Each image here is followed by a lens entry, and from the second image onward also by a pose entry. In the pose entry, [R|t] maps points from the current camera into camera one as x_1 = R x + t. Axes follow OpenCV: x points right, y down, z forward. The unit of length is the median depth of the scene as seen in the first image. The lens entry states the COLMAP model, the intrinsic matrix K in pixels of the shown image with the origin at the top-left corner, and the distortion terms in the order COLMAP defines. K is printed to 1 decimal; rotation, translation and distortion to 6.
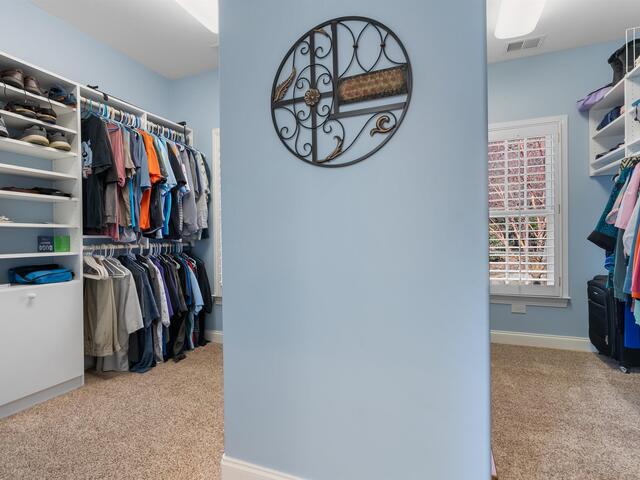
lens RADIAL K [[325.5, 0, 321.9], [0, 325.5, 238.7], [0, 0, 1]] dist [-0.003384, 0.001000]
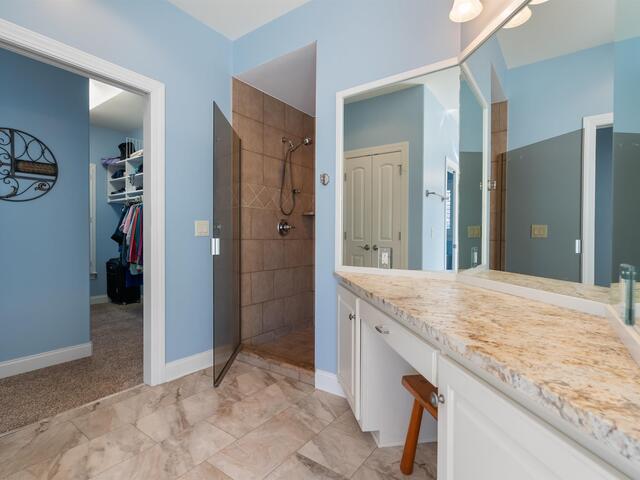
lens RADIAL K [[325.5, 0, 321.2], [0, 325.5, 239.3], [0, 0, 1]] dist [-0.003384, 0.001000]
pose [[0.252533, 0.002558, 0.967585, -1.435342], [-0.003132, 0.999993, -0.001827, 0.015971], [-0.967583, -0.002569, 0.252540, -1.384988]]
